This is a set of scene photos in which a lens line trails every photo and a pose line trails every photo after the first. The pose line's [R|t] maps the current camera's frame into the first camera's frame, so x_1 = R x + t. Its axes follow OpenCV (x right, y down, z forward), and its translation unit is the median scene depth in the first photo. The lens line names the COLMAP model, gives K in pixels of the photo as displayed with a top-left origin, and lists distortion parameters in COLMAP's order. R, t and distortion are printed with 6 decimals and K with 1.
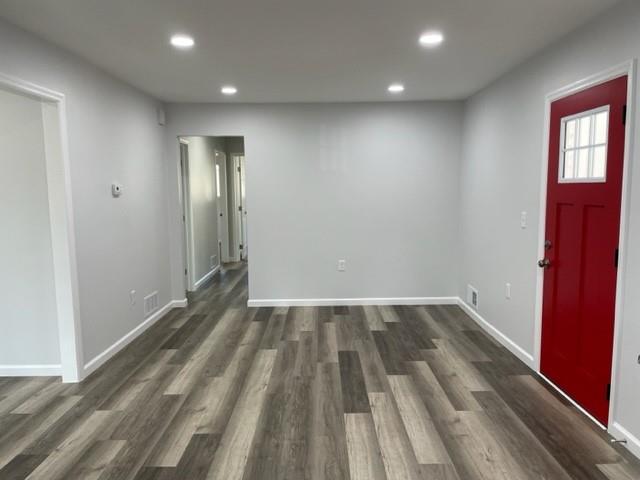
lens RADIAL K [[482.9, 0, 320.0], [0, 482.9, 240.7], [0, 0, 1]] dist [0.001327, -0.002407]
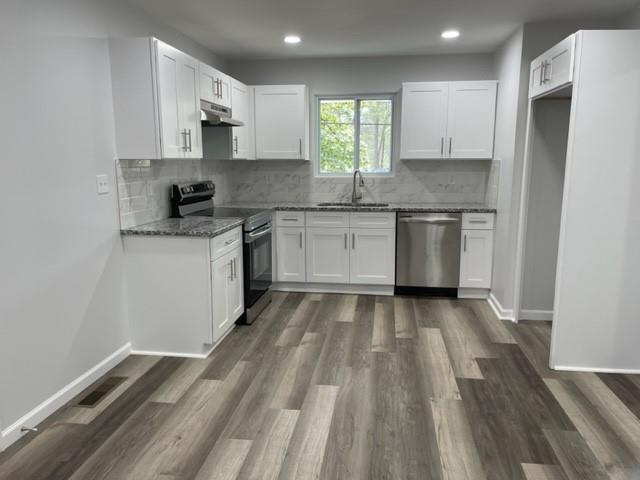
lens RADIAL K [[482.9, 0, 320.1], [0, 482.9, 239.7], [0, 0, 1]] dist [0.001327, -0.002407]
pose [[-0.990649, -0.011361, 0.135961, -0.050942], [0.026052, 0.962439, 0.270246, -0.173145], [-0.133924, 0.271261, -0.953143, 1.779700]]
